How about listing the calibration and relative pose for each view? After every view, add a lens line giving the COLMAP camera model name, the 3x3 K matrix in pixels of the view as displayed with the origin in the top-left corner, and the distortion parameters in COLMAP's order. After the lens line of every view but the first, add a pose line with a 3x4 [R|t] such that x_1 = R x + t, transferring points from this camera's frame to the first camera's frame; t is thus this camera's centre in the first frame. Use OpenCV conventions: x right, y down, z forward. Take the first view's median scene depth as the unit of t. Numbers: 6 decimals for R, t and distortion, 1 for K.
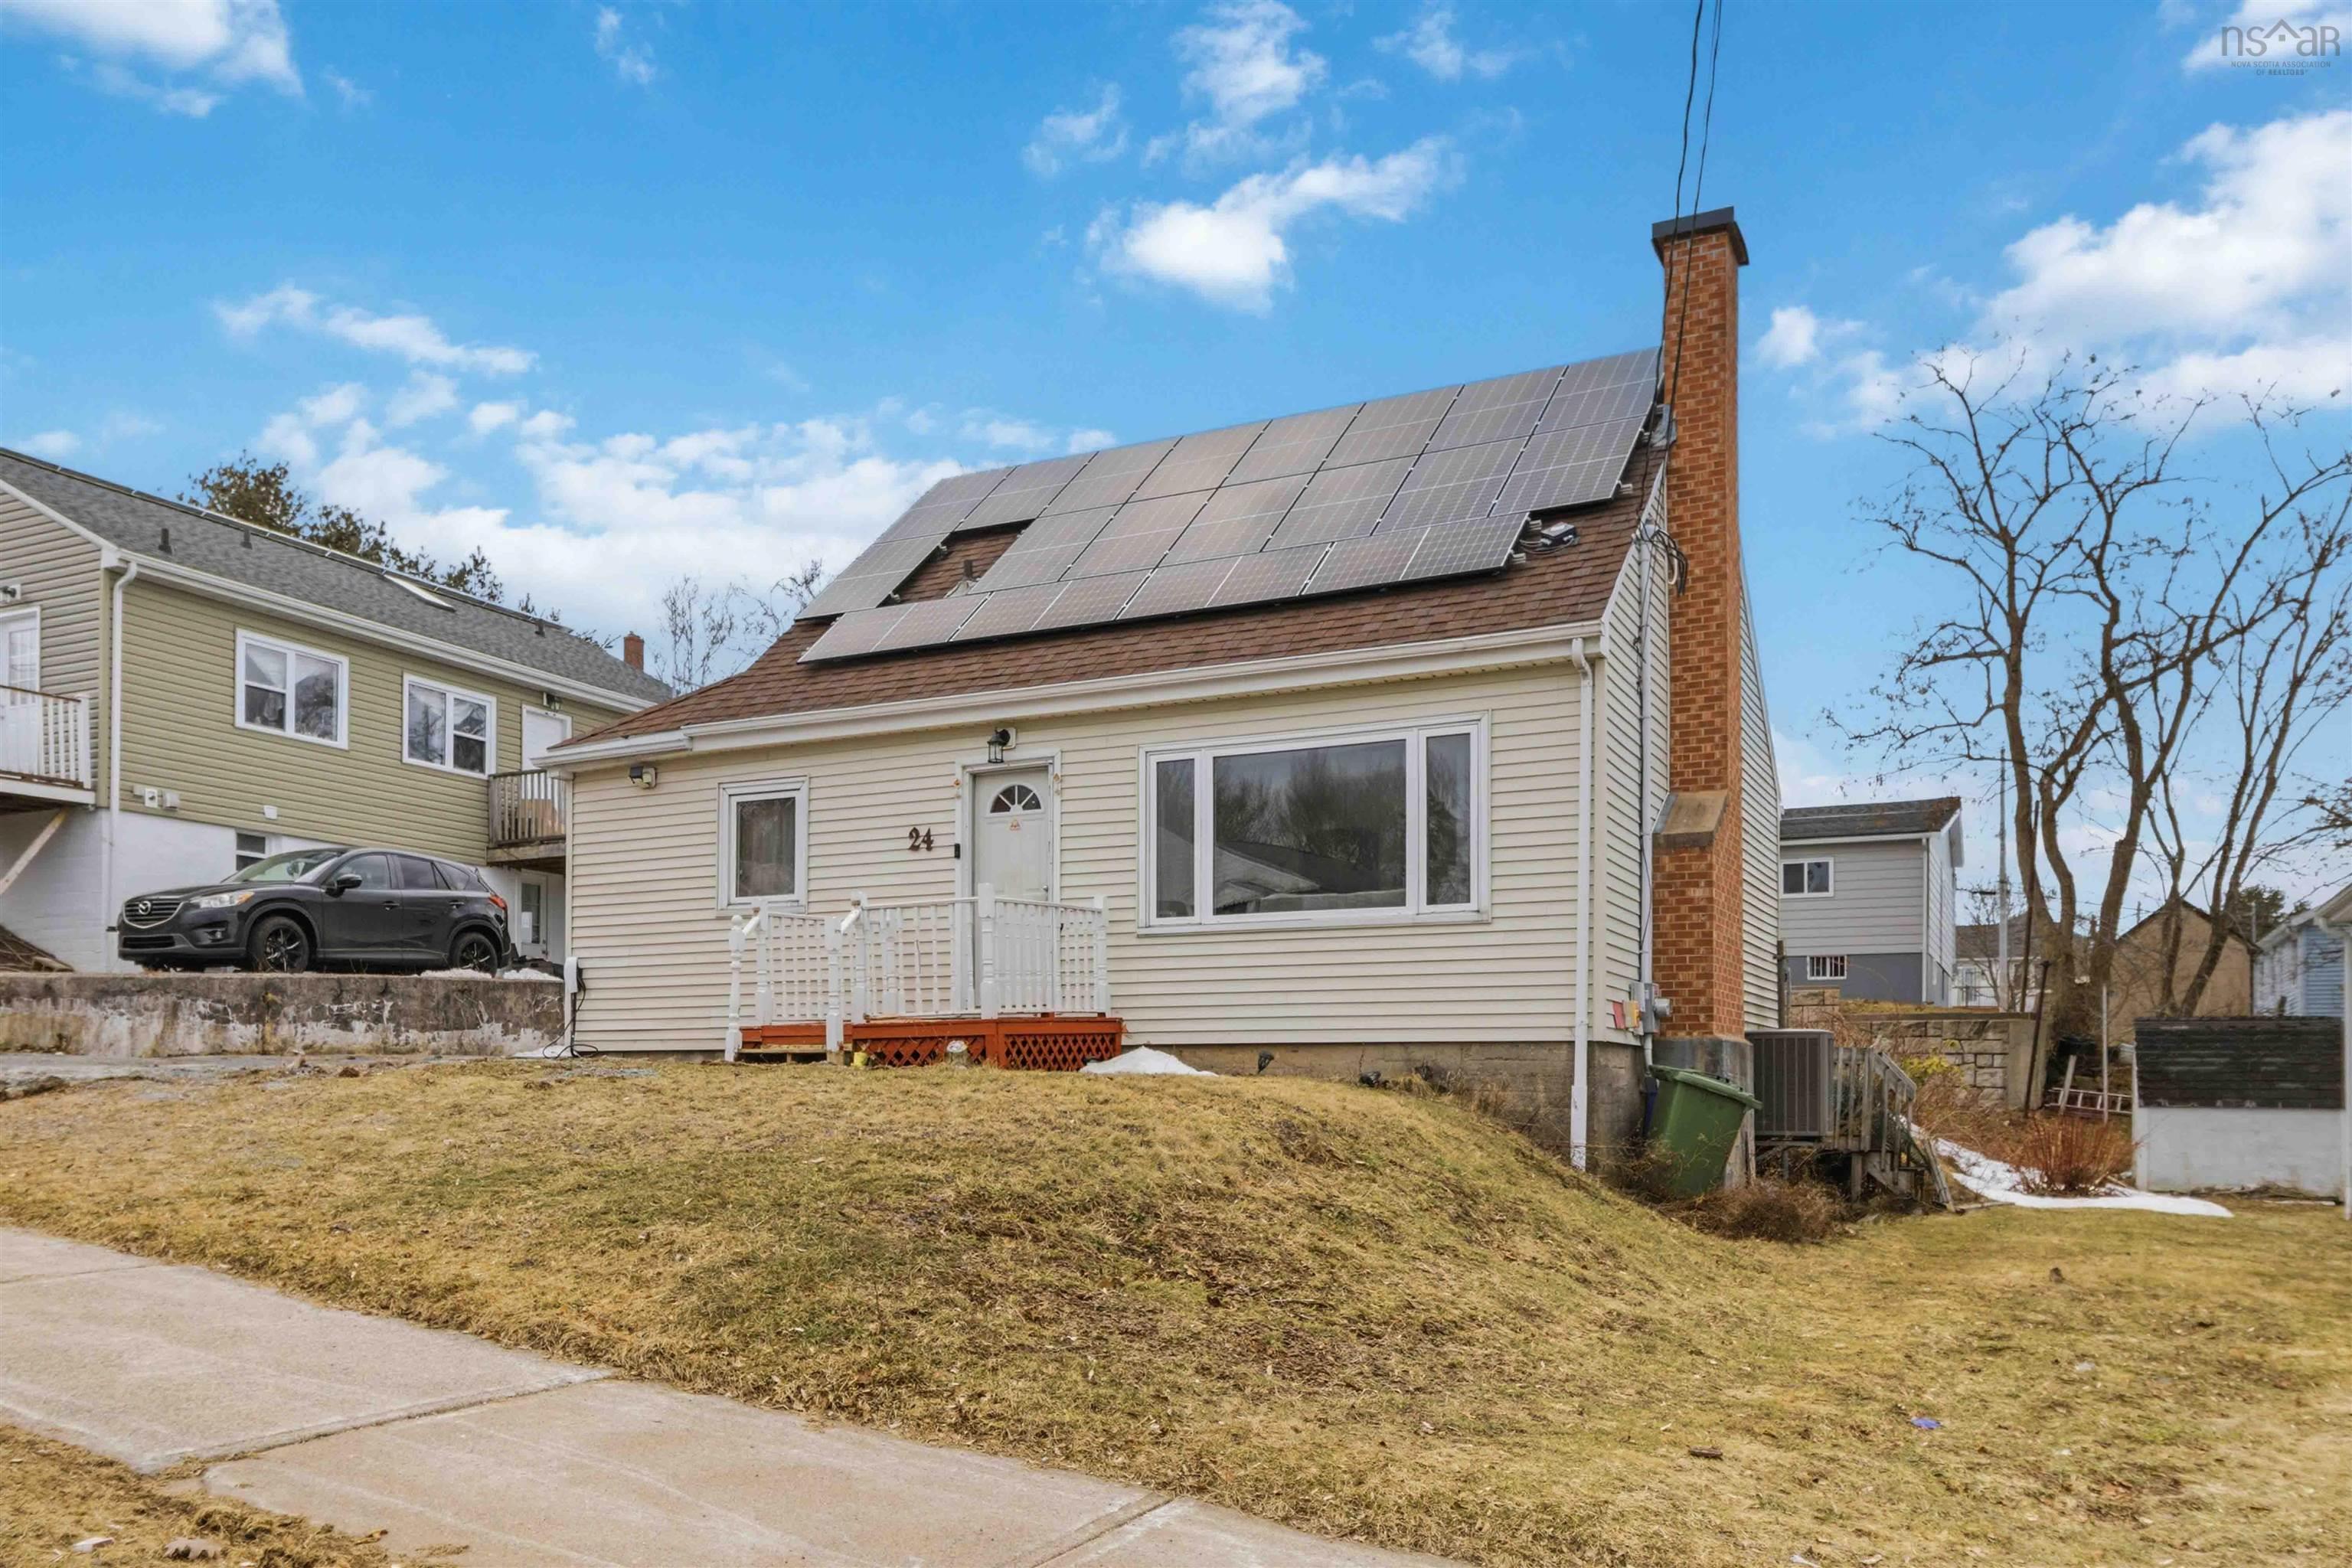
lens RADIAL K [[1772.3, 0, 1172.9], [0, 1772.3, 824.7], [0, 0, 1]] dist [0.006239, 0.000531]
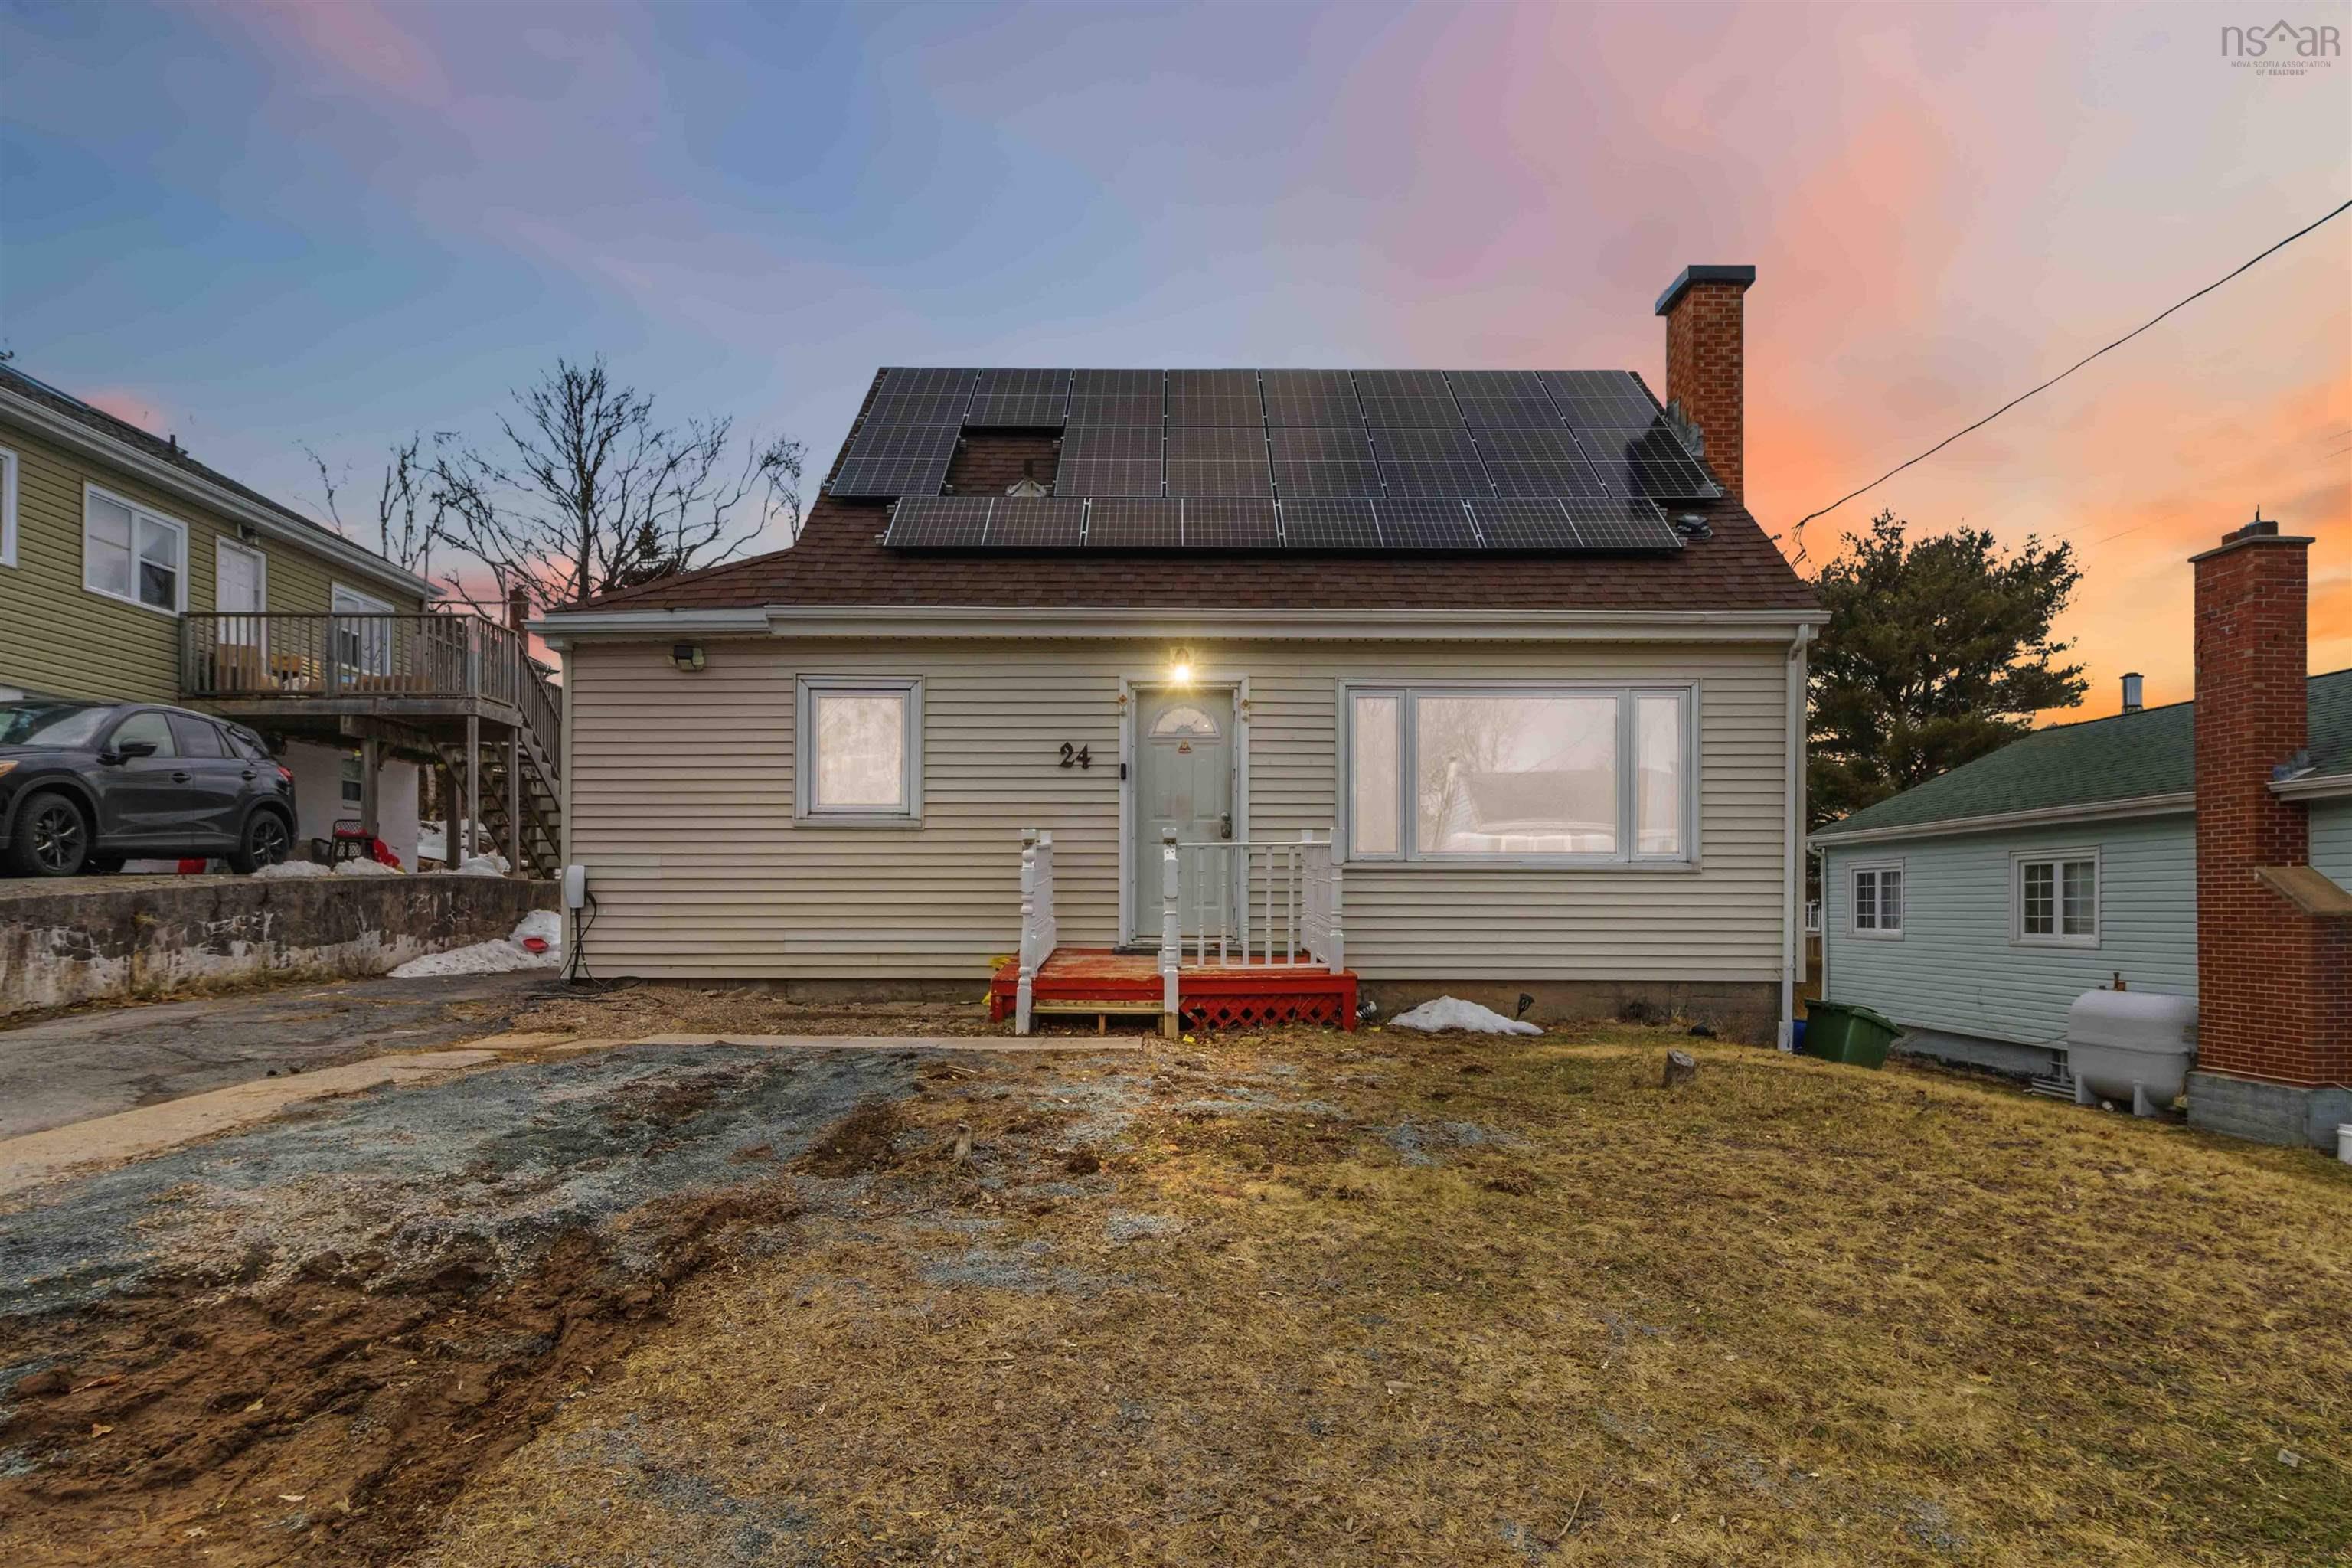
lens RADIAL K [[1321.6, 0, 1180.8], [0, 1321.6, 753.9], [0, 0, 1]] dist [-0.001091, 0.000109]
pose [[0.889704, 0.050613, 0.453723, -0.384234], [-0.068167, 0.997422, 0.022404, -0.011624], [-0.451419, -0.050862, 0.890861, 0.332301]]
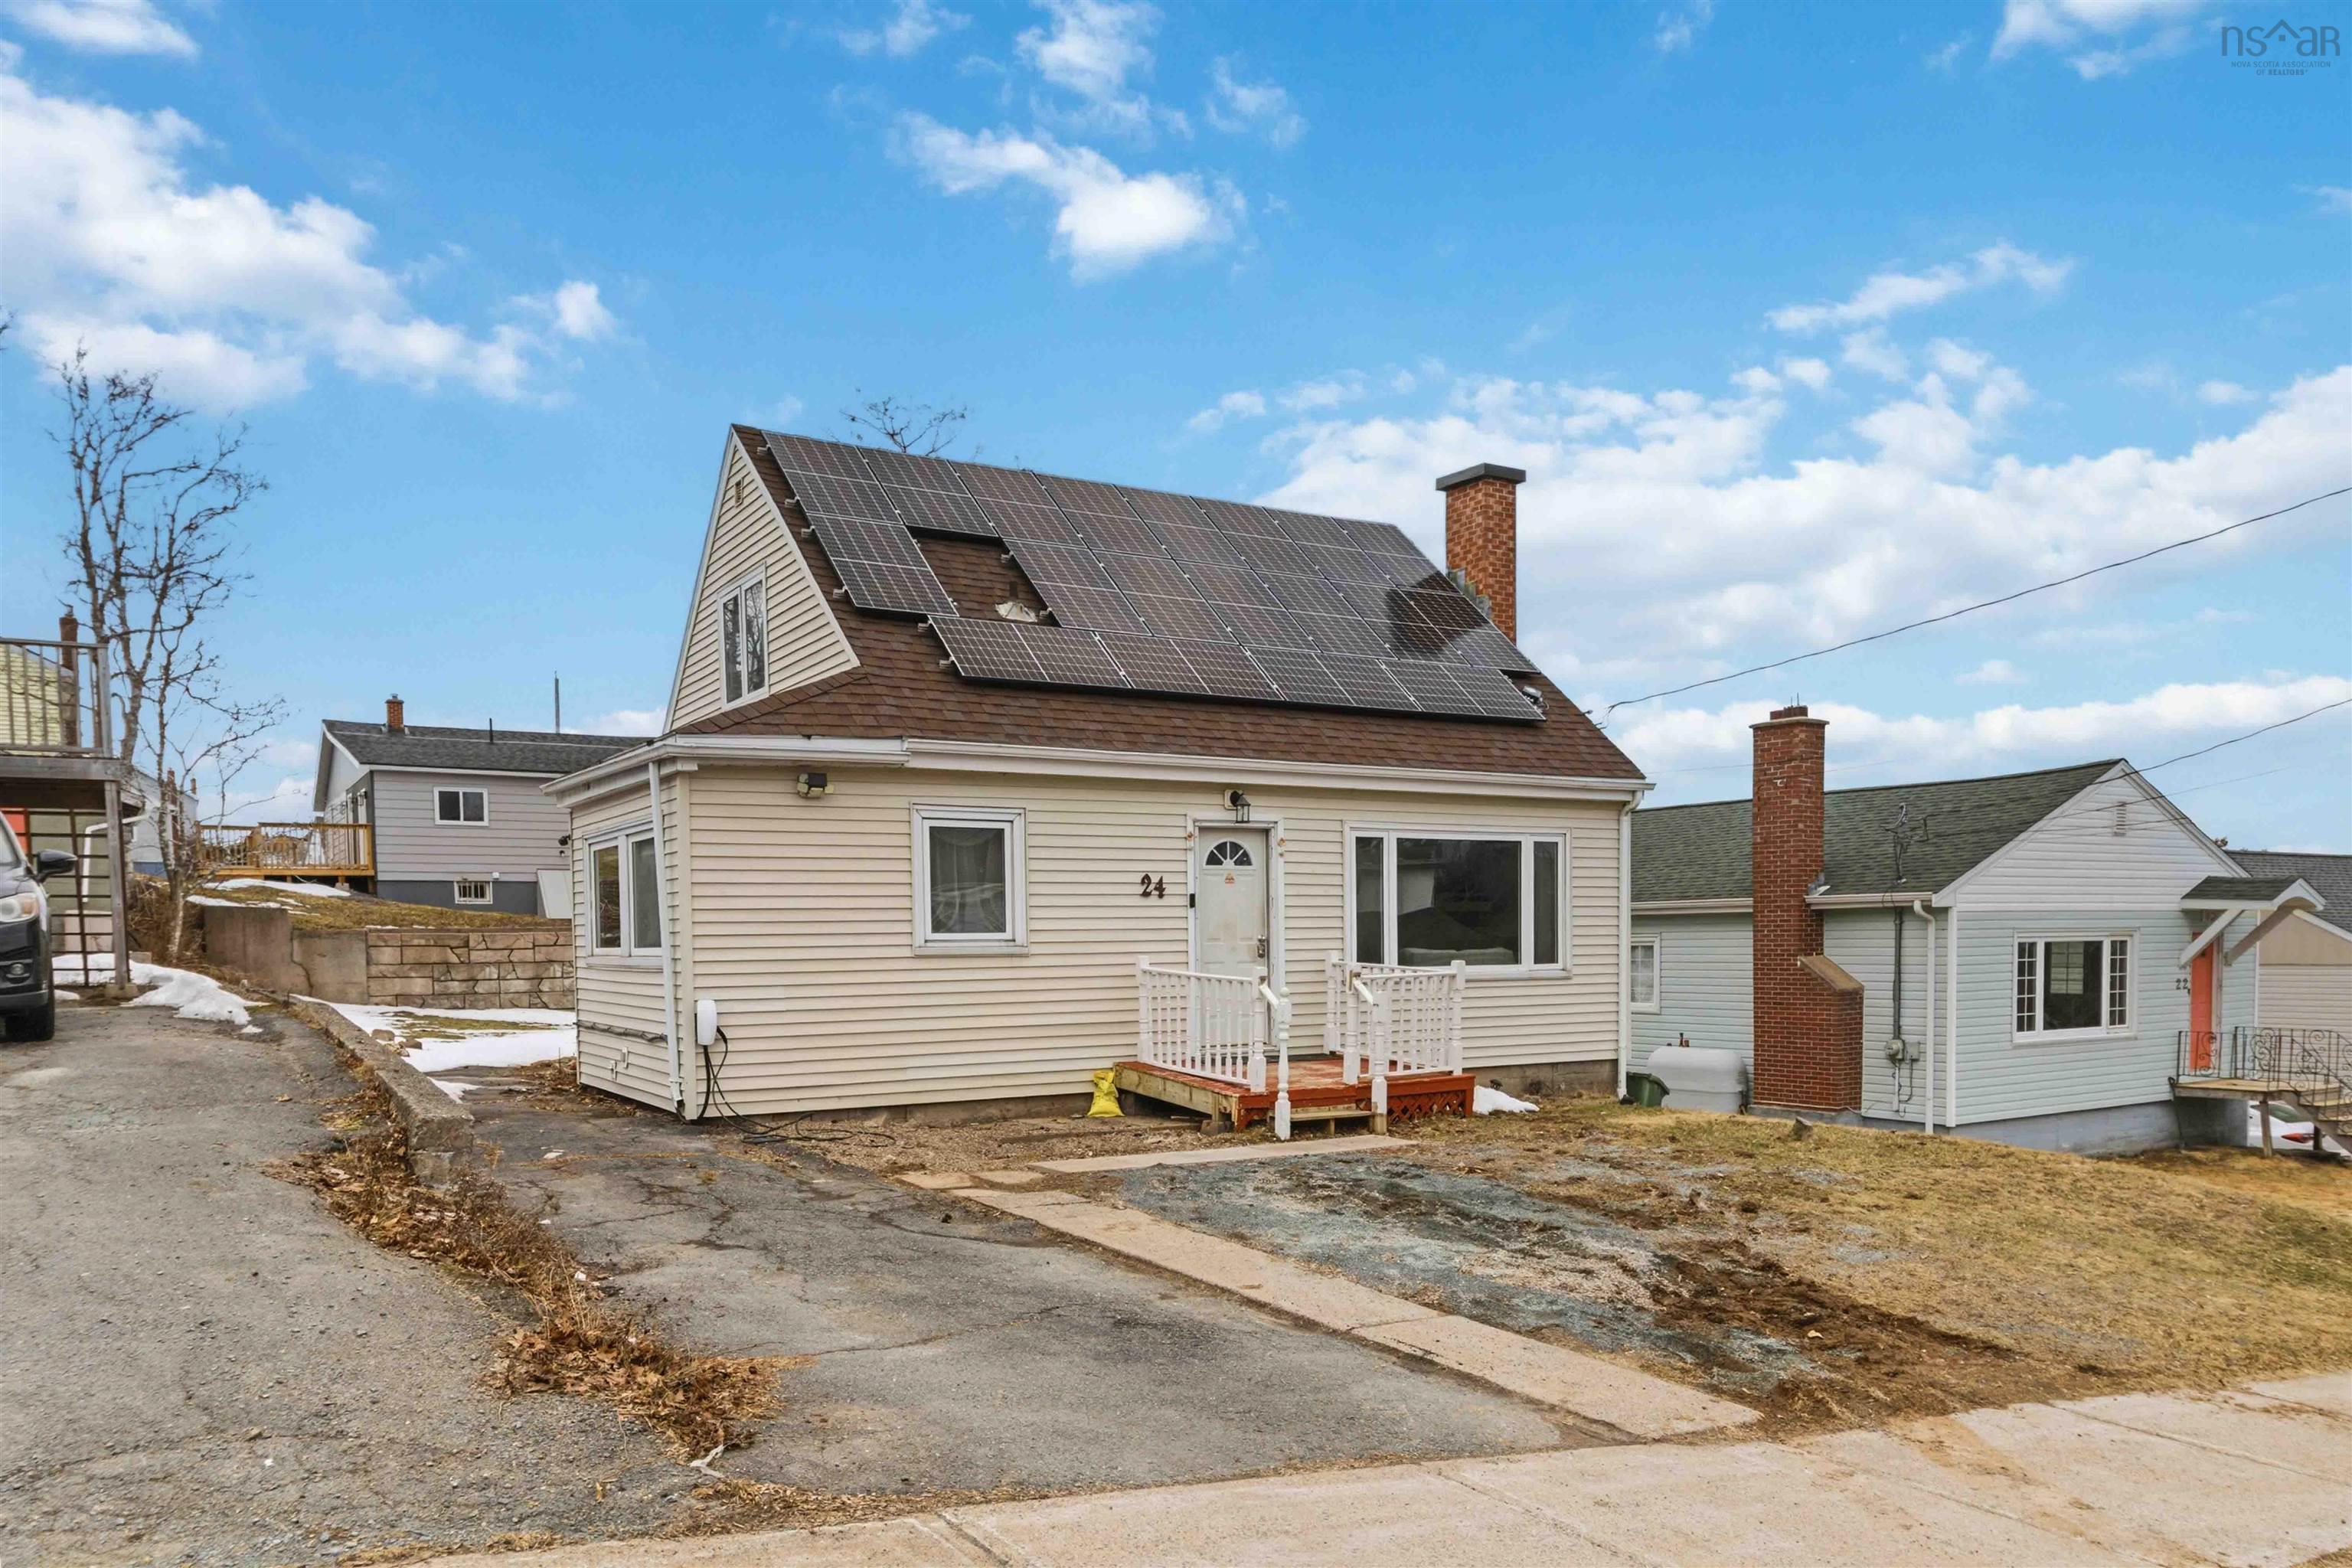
lens RADIAL K [[1615.4, 0, 1176.0], [0, 1615.4, 784.0], [0, 0, 1]] dist [-0.003755, 0.001715]
pose [[0.540080, 0.071986, 0.838529, -0.872357], [-0.112102, 0.993610, -0.013096, -0.037768], [-0.834114, -0.086928, 0.544699, 0.452115]]
